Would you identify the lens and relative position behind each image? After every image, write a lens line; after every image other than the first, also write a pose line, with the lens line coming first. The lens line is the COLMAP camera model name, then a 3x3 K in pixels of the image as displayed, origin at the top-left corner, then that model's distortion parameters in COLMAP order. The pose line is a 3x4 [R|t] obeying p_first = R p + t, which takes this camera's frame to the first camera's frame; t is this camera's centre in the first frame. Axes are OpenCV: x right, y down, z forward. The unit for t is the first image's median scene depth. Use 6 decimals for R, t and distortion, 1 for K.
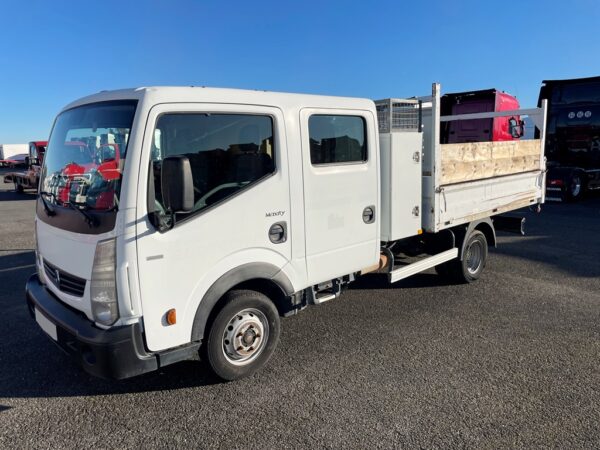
lens RADIAL K [[459.3, 0, 300.0], [0, 459.3, 225.0], [0, 0, 1]] dist [0.030786, -0.001144]
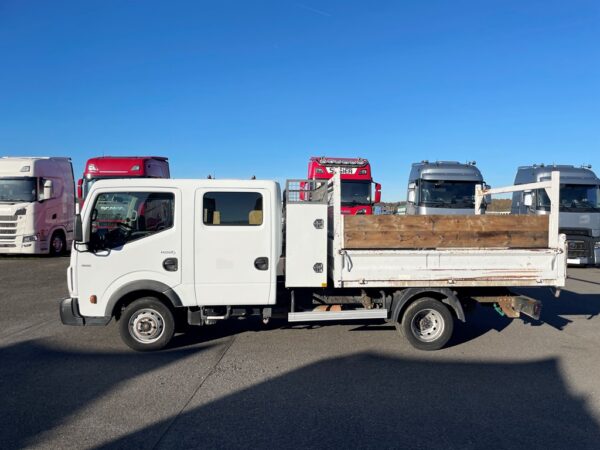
lens RADIAL K [[451.9, 0, 300.0], [0, 451.9, 225.0], [0, 0, 1]] dist [0.060736, 0.000488]
pose [[0.779108, 0.052921, -0.624652, 1.082102], [-0.132676, 0.987778, -0.081797, -0.041259], [0.612689, 0.146605, 0.776607, 0.020419]]
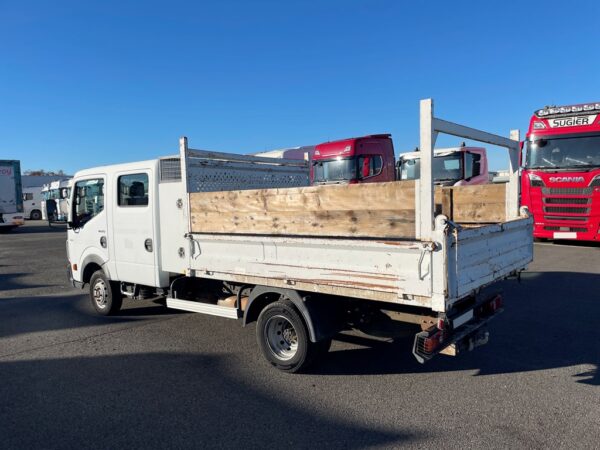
lens RADIAL K [[459.3, 0, 300.0], [0, 459.3, 225.0], [0, 0, 1]] dist [0.030786, -0.001144]
pose [[0.135422, 0.093595, -0.986357, 1.550294], [-0.132480, 0.988299, 0.075591, -0.243592], [0.981891, 0.120436, 0.146237, 1.247404]]
